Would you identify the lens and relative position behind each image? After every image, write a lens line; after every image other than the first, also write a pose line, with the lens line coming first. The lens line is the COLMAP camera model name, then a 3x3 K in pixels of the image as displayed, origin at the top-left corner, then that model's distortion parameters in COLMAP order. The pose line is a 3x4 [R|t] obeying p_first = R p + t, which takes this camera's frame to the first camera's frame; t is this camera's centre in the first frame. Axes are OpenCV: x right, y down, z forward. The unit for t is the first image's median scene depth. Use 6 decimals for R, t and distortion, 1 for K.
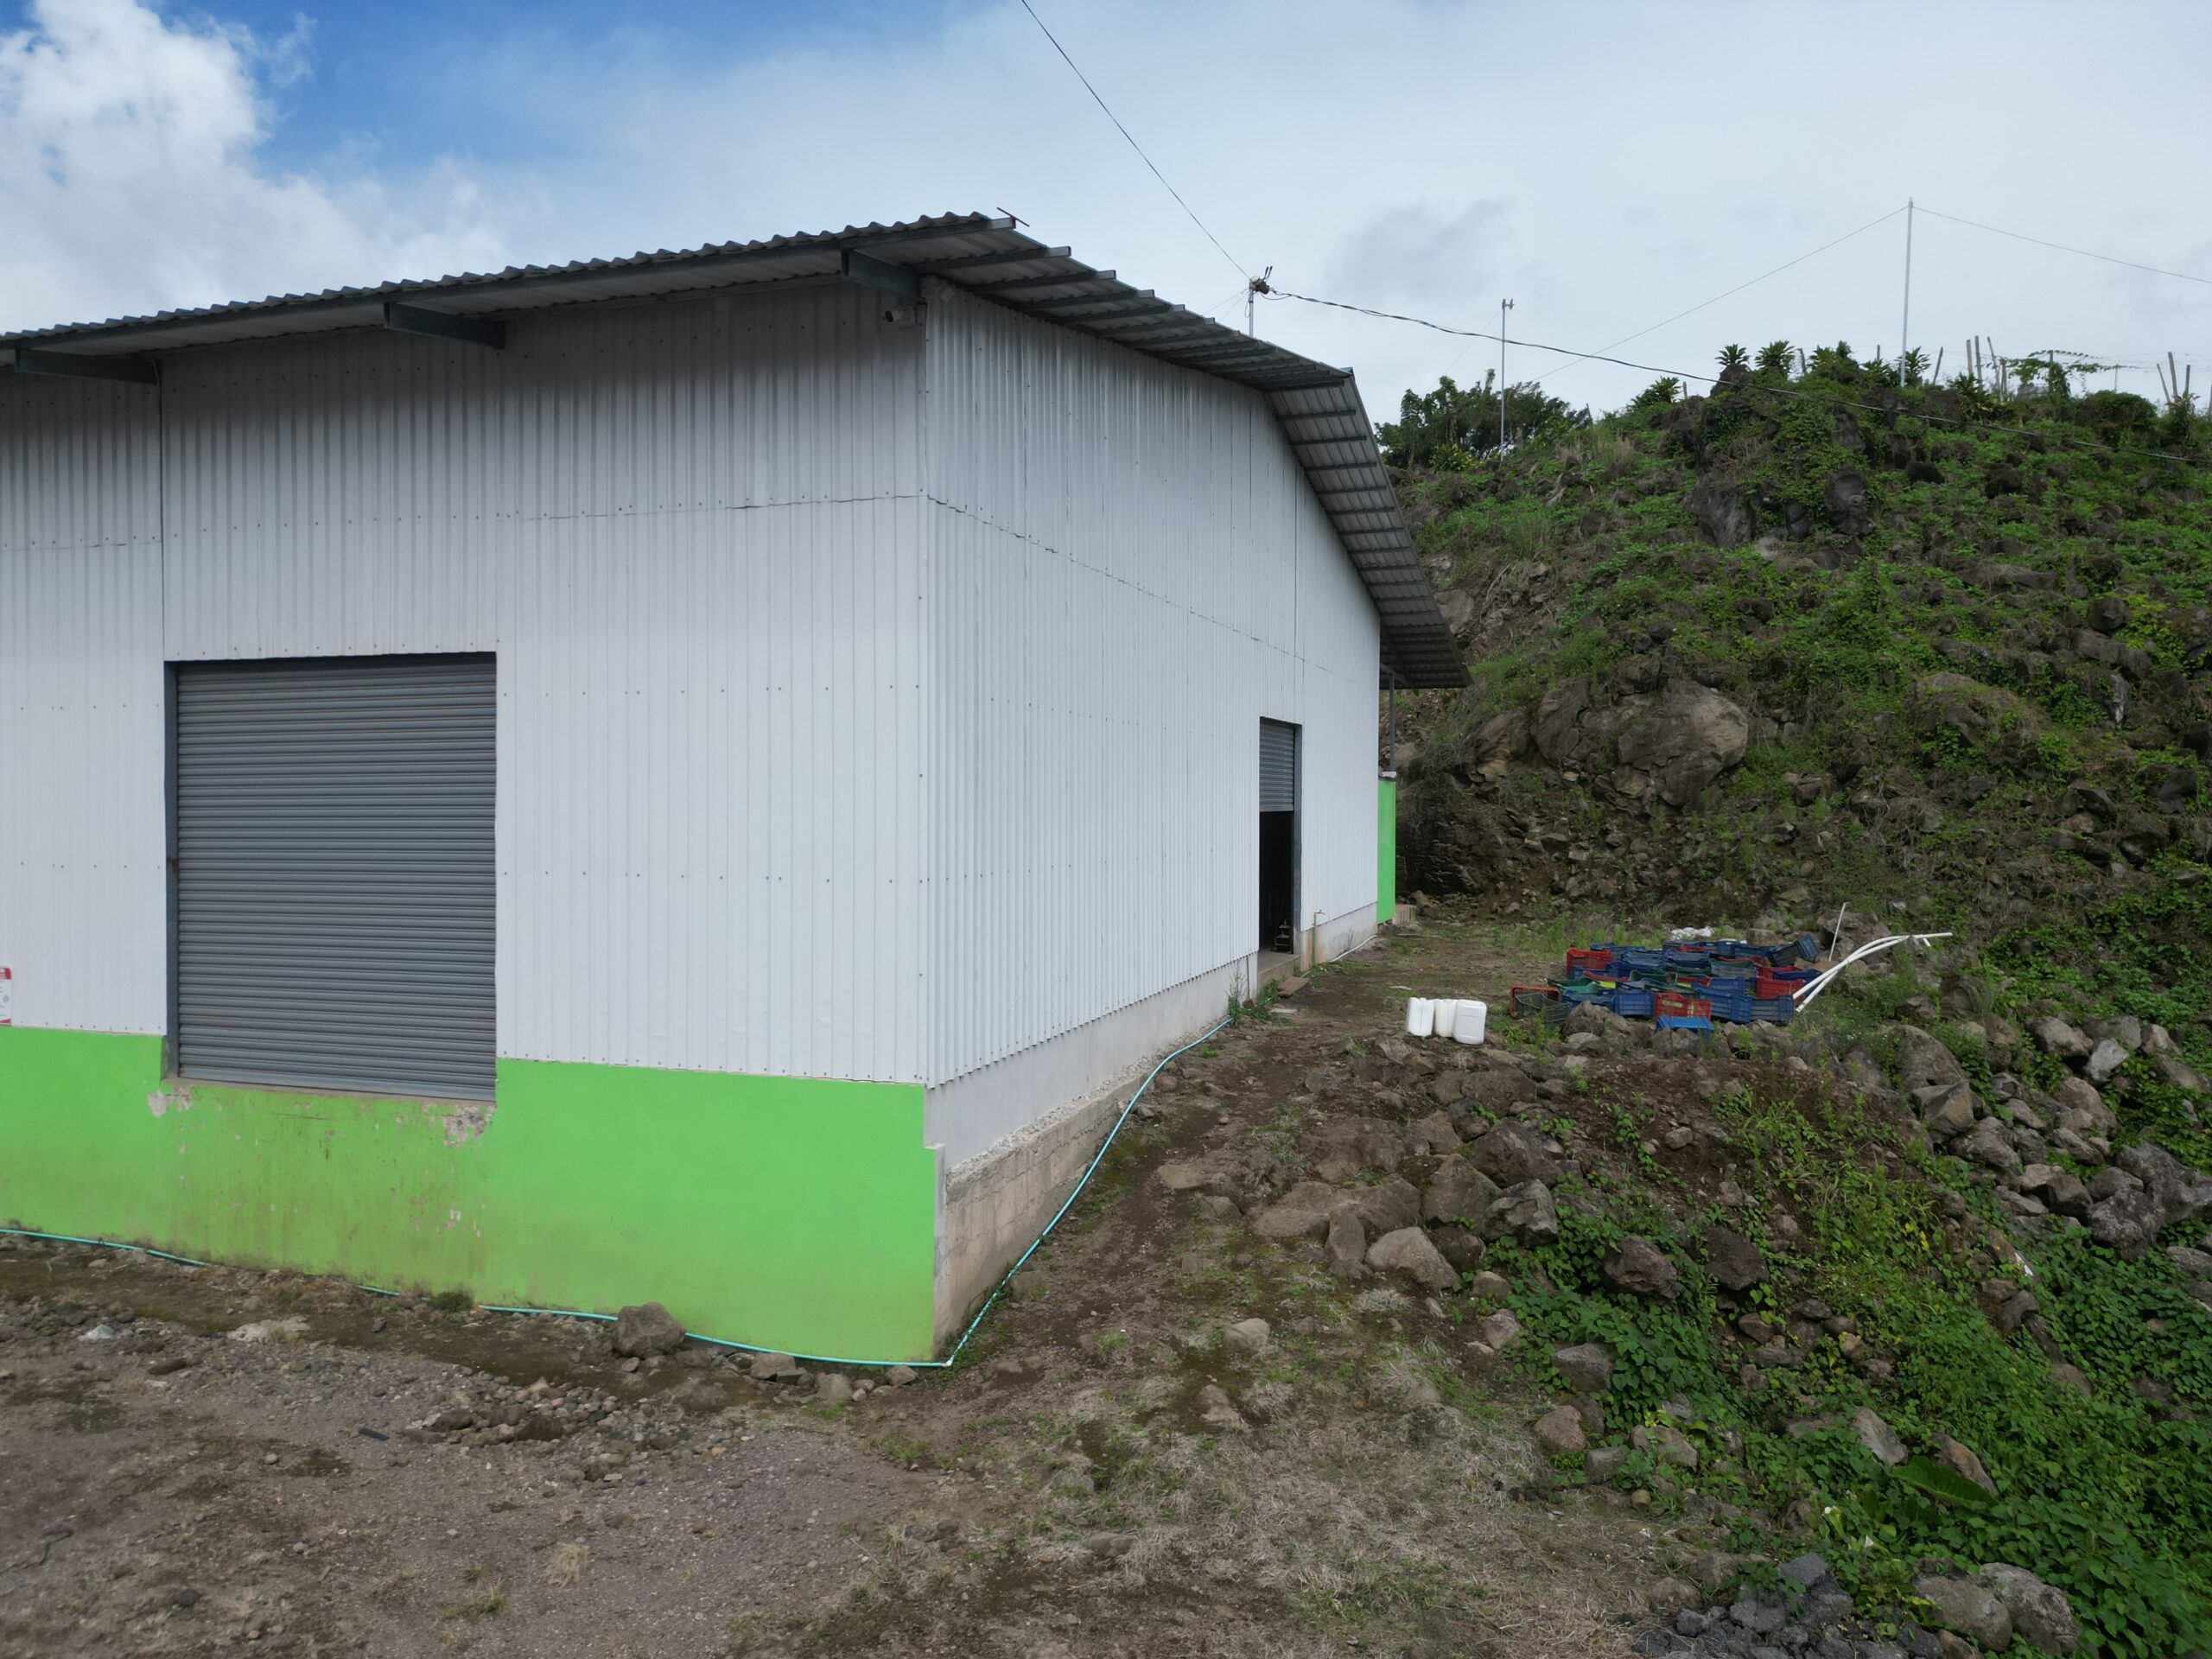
lens RADIAL K [[1551.7, 0, 1106.0], [0, 1551.7, 829.5], [0, 0, 1]] dist [0.065963, -0.051443]
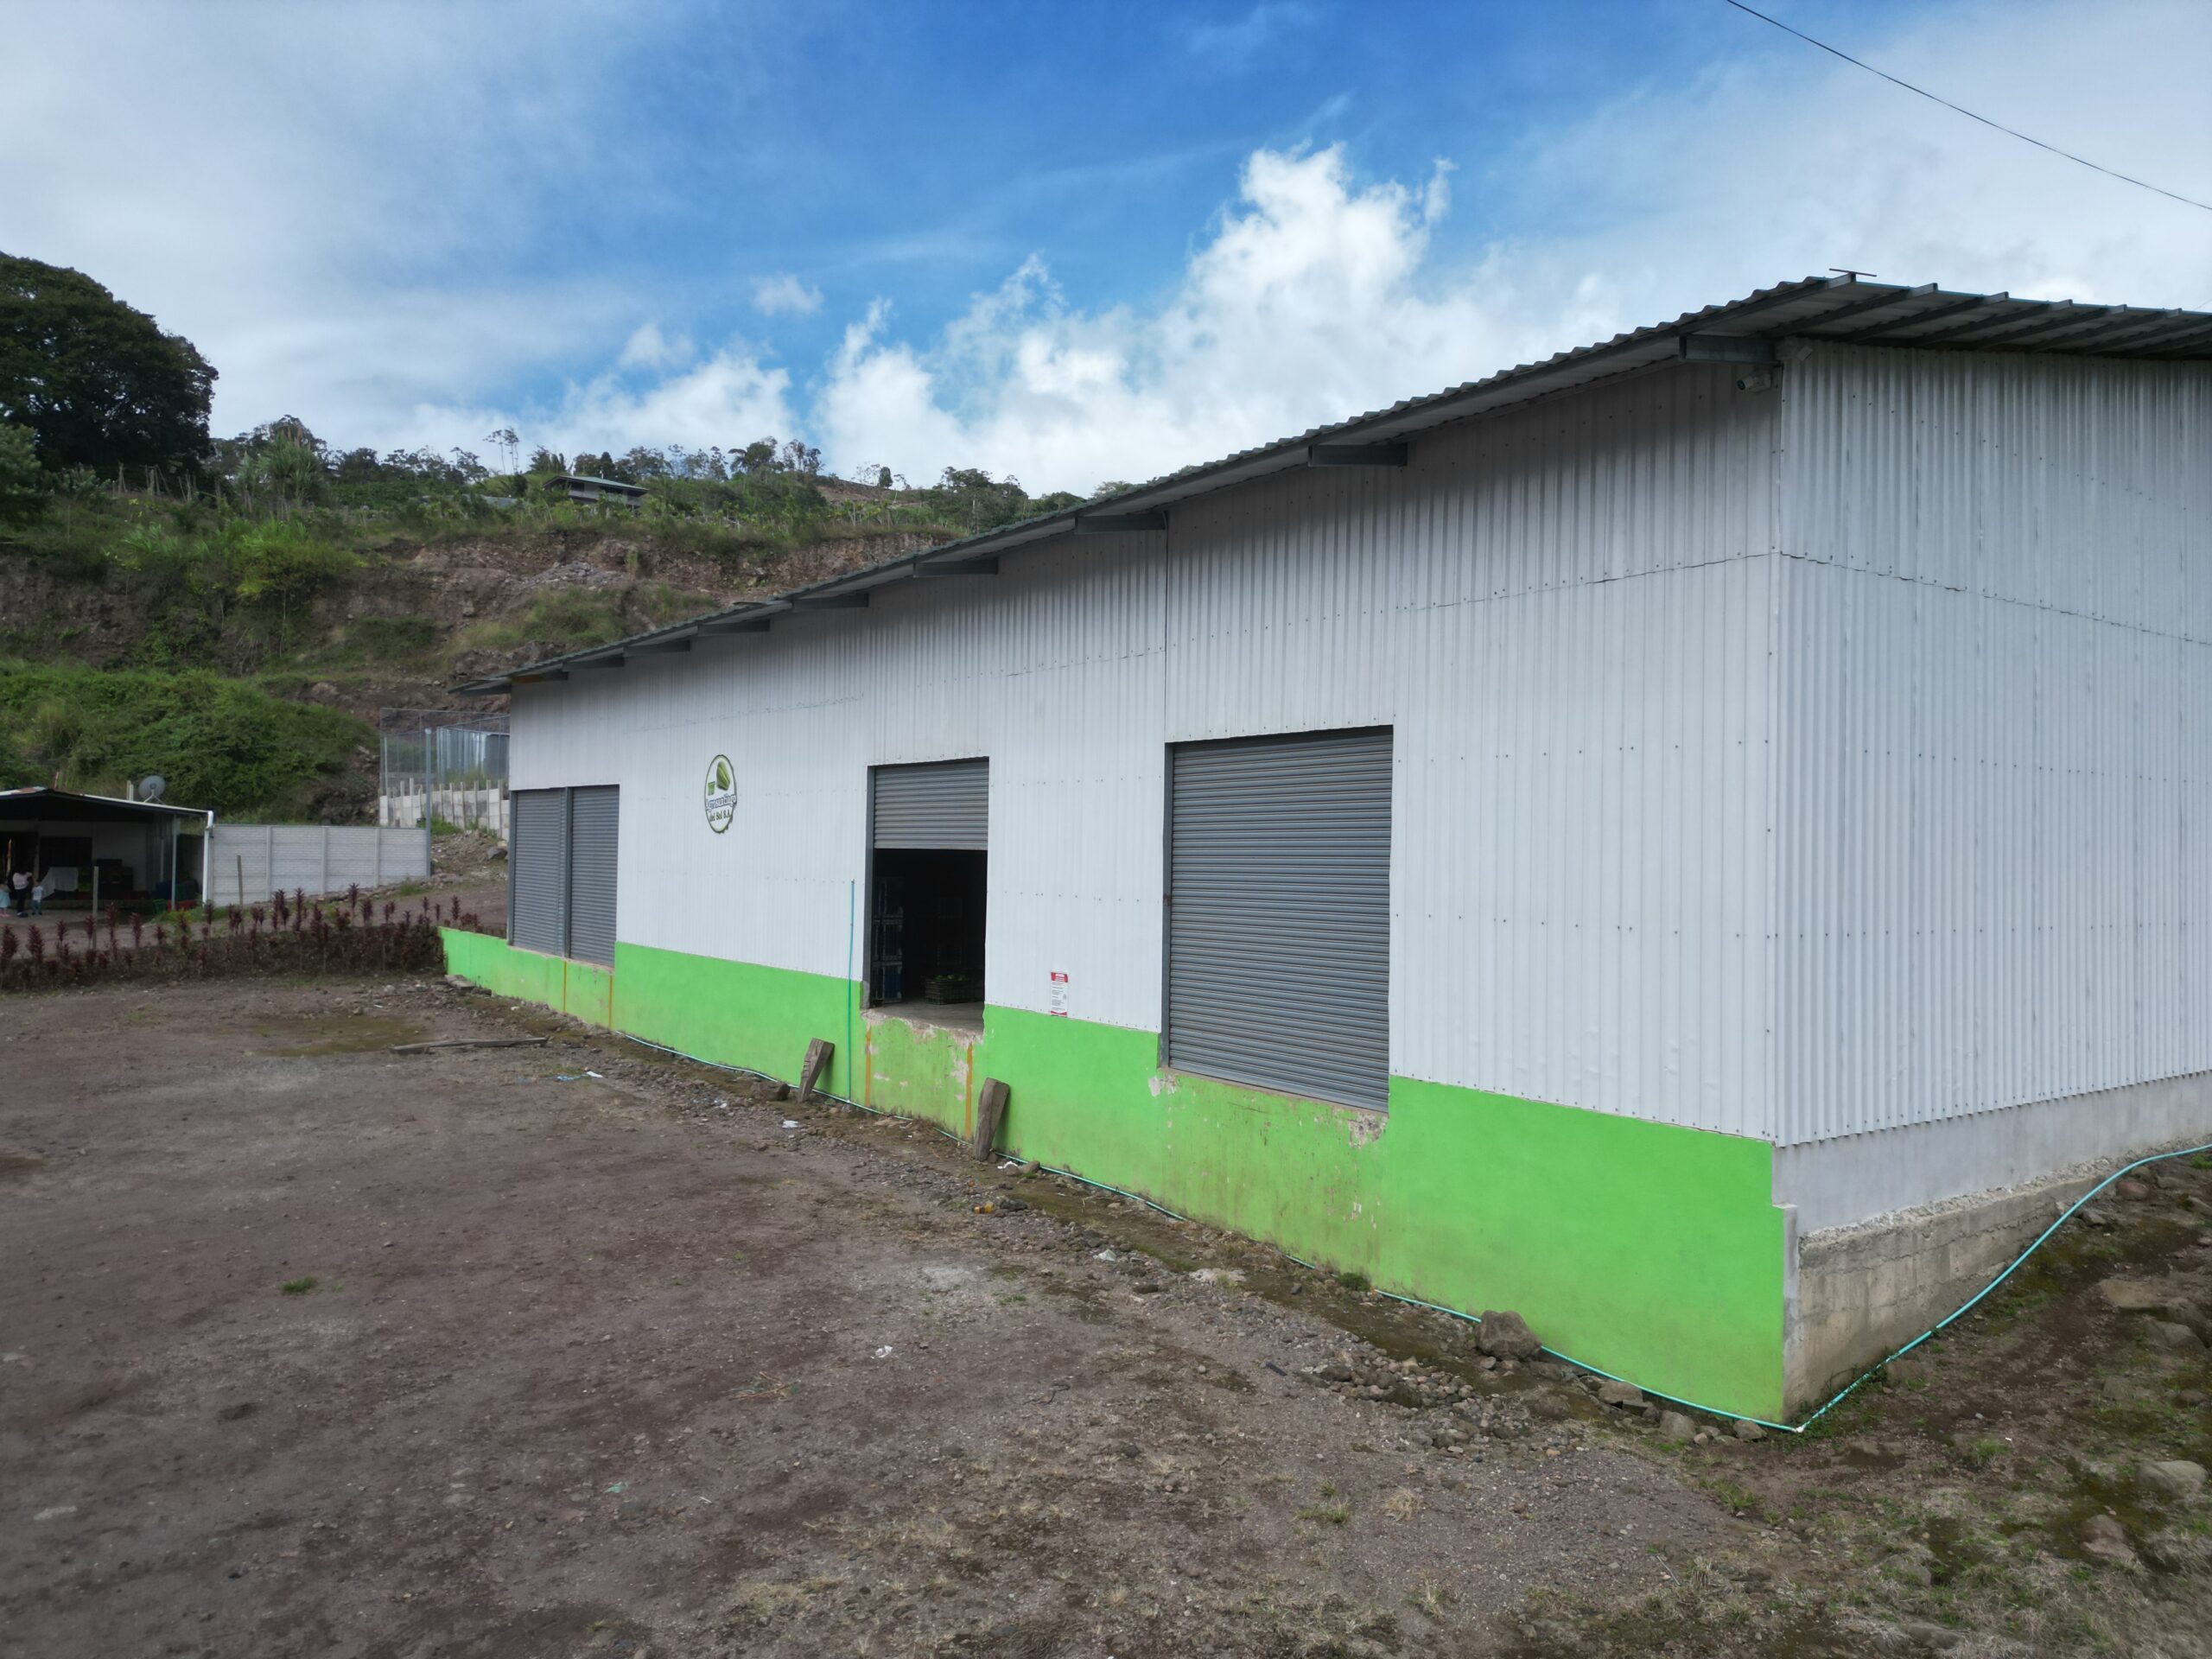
lens RADIAL K [[1550.3, 0, 1106.0], [0, 1550.3, 829.5], [0, 0, 1]] dist [0.059759, -0.050759]
pose [[0.816094, 0.000647, -0.577919, 0.114690], [-0.023164, 0.999232, -0.031592, 0.006509], [0.577455, 0.039169, 0.815483, -0.070343]]
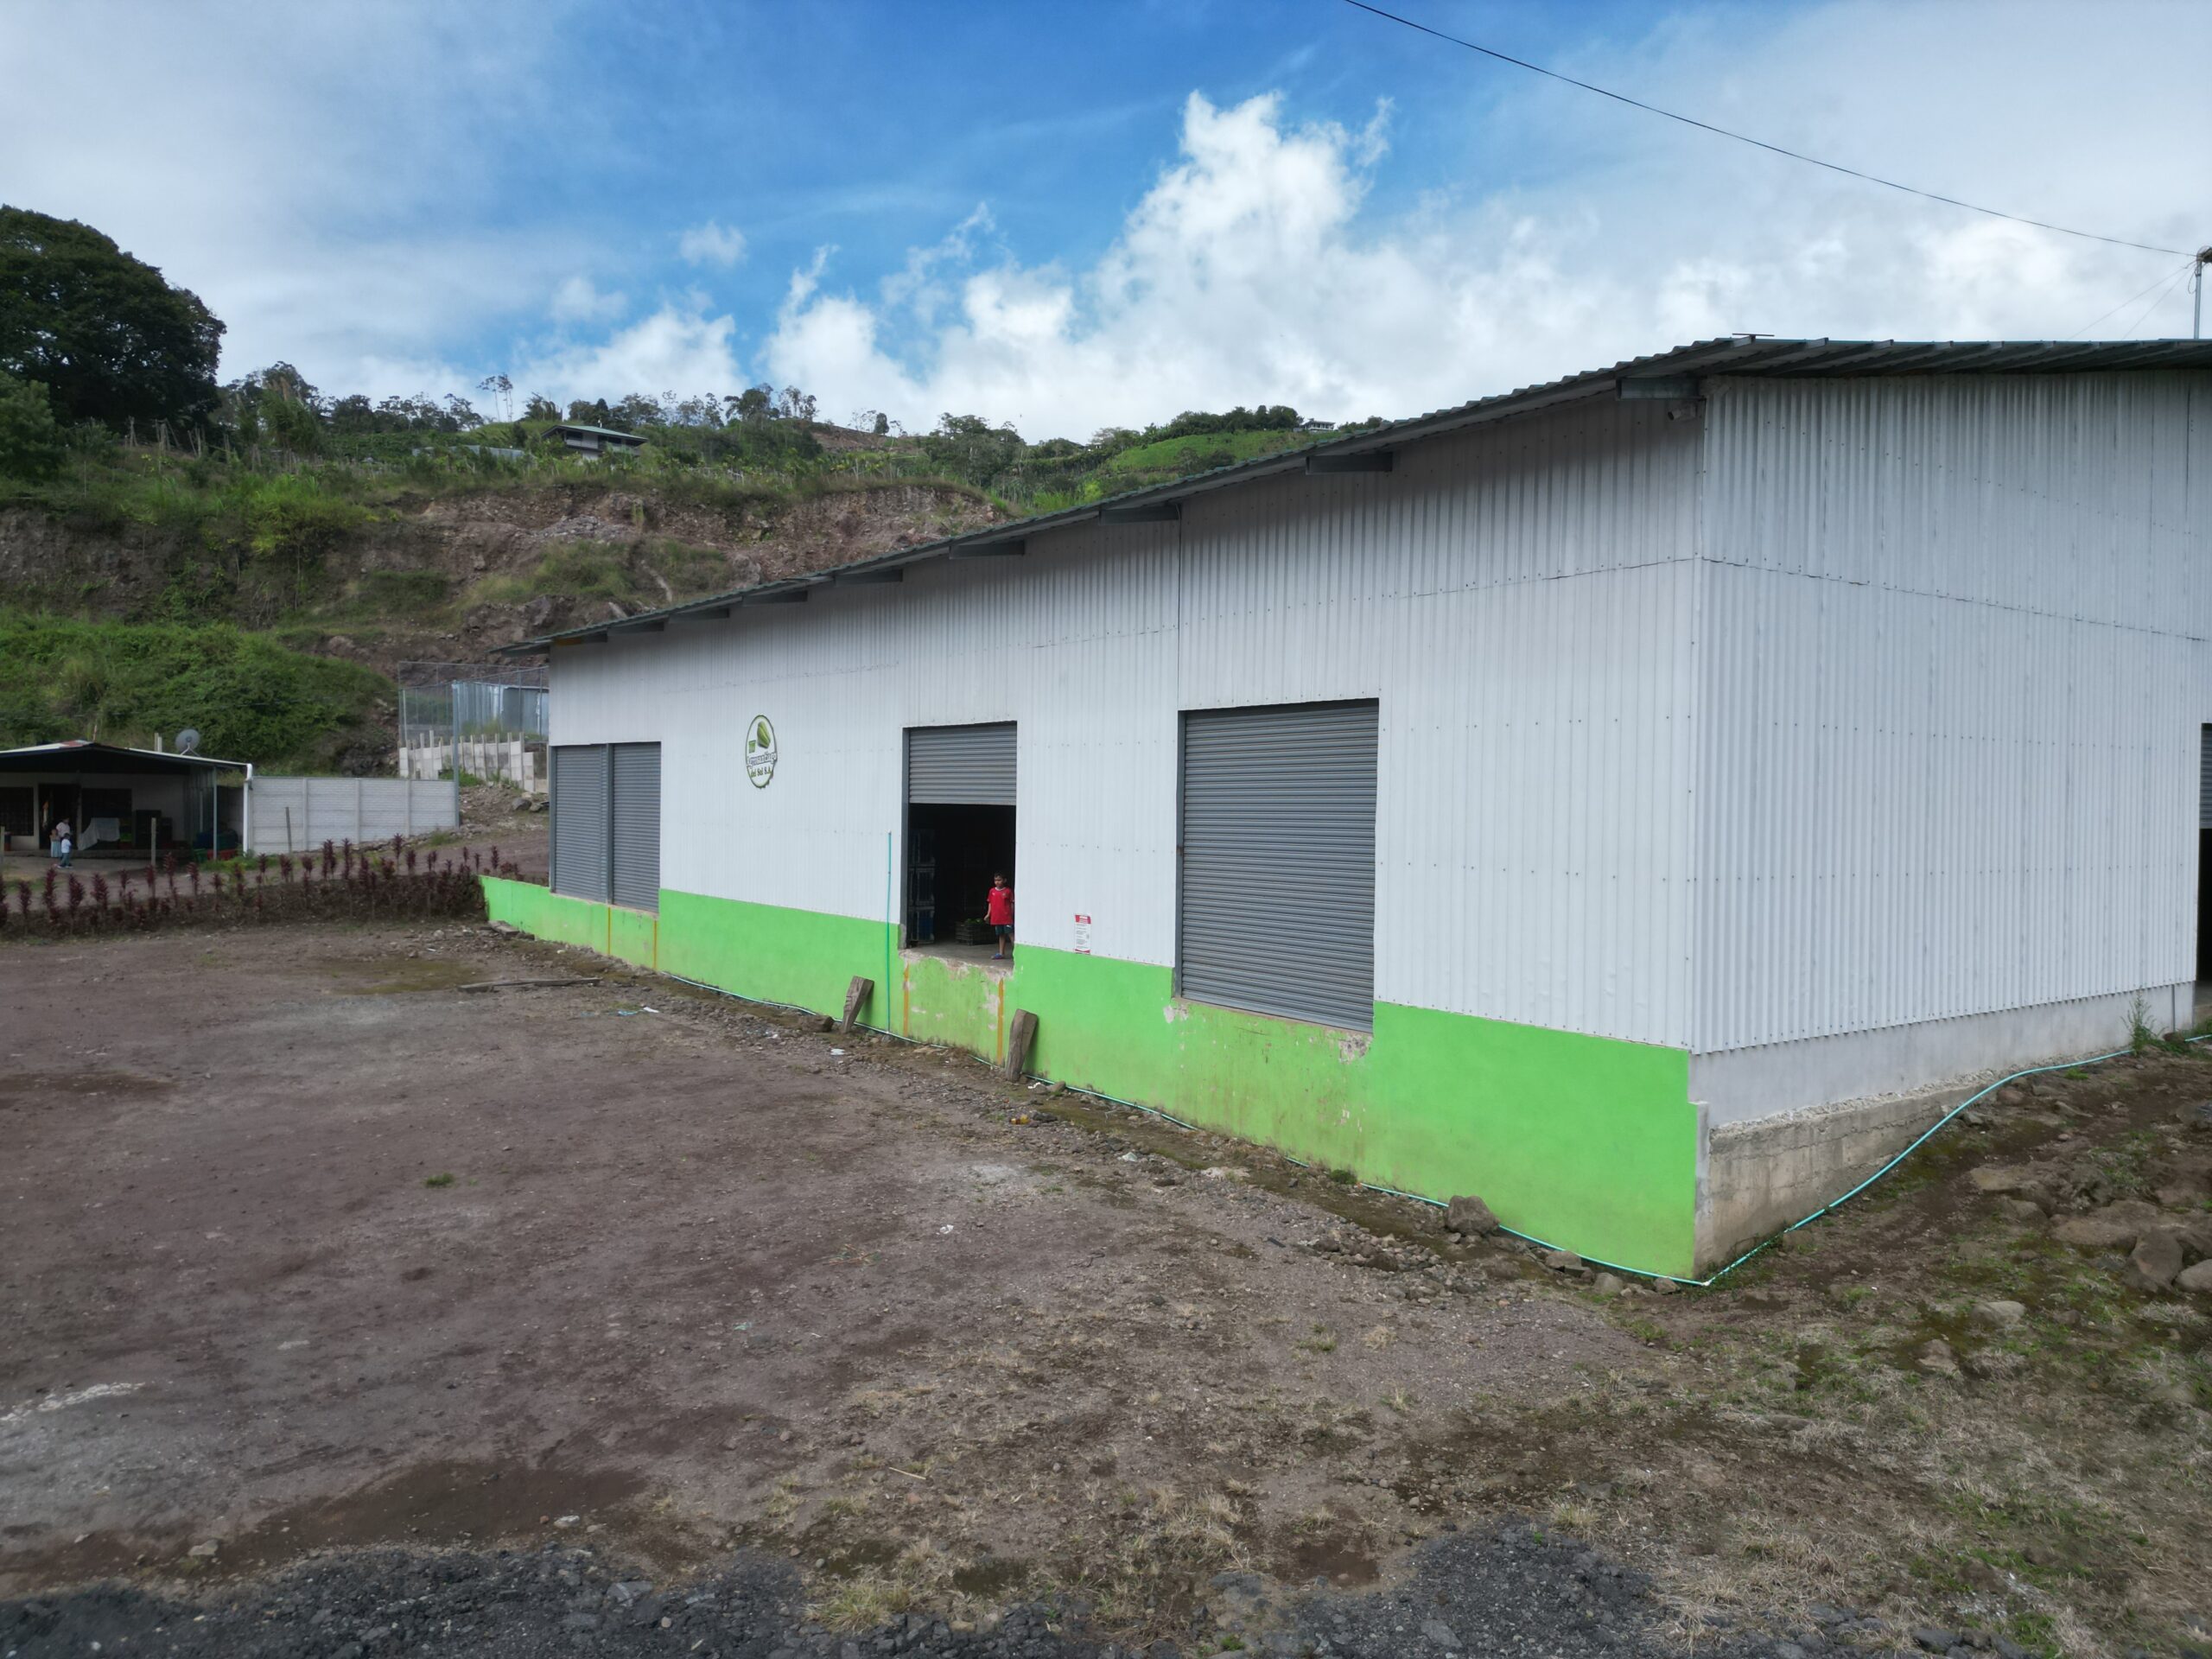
lens RADIAL K [[1550.3, 0, 1106.0], [0, 1550.3, 829.5], [0, 0, 1]] dist [0.059759, -0.050759]
pose [[0.817106, 0.018692, -0.576185, 0.208158], [-0.021739, 0.999762, 0.001604, 0.002510], [0.576078, 0.011215, 0.817318, -0.246106]]
